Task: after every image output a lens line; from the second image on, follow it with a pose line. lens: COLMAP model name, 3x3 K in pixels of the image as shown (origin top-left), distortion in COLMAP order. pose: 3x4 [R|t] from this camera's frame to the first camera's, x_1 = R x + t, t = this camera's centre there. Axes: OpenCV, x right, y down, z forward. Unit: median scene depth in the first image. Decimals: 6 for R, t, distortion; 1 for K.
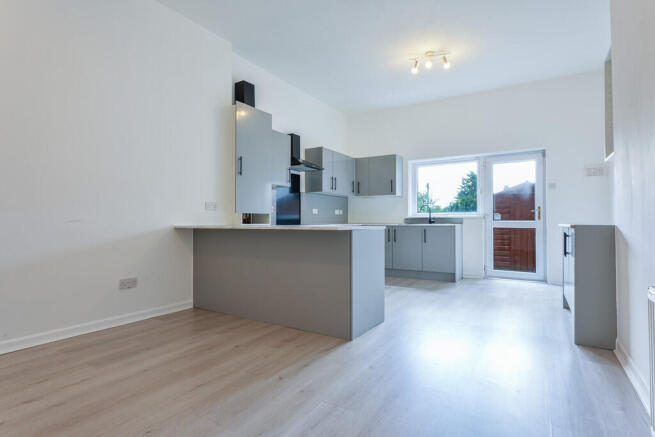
lens RADIAL K [[330.3, 0, 326.8], [0, 330.3, 218.4], [0, 0, 1]] dist [0.006755, 0.000248]
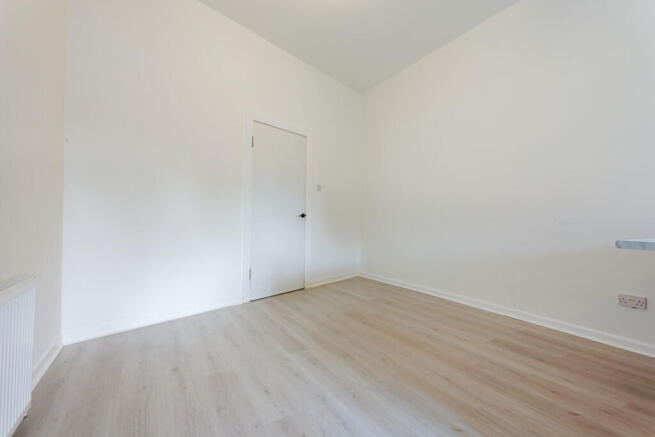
lens RADIAL K [[300.6, 0, 326.8], [0, 300.6, 218.3], [0, 0, 1]] dist [0.004873, 0.001067]
pose [[-0.446114, -0.006039, -0.894956, 0.243378], [-0.003585, 0.999981, -0.004960, -0.000825], [0.894969, 0.000996, -0.446127, 0.404819]]
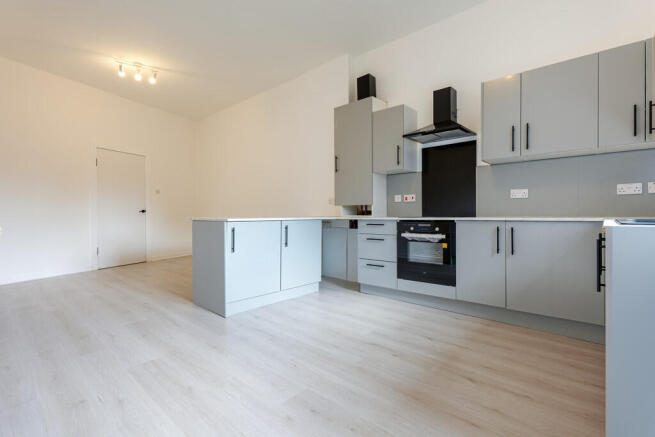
lens RADIAL K [[300.6, 0, 327.6], [0, 300.6, 218.2], [0, 0, 1]] dist [0.004873, 0.001067]
pose [[-0.148090, 0.019793, -0.988776, 0.543057], [0.017908, 0.999689, 0.017329, 0.006099], [0.988812, -0.015141, -0.148399, 0.791408]]
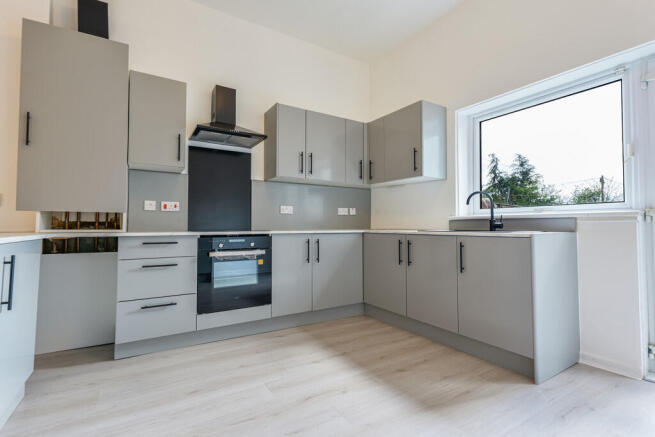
lens RADIAL K [[300.6, 0, 328.3], [0, 300.6, 218.4], [0, 0, 1]] dist [0.004873, 0.001067]
pose [[0.895138, -0.006961, -0.445735, 0.311350], [0.001362, 0.999916, -0.012880, 0.003366], [0.445787, 0.010922, 0.895072, 0.537473]]
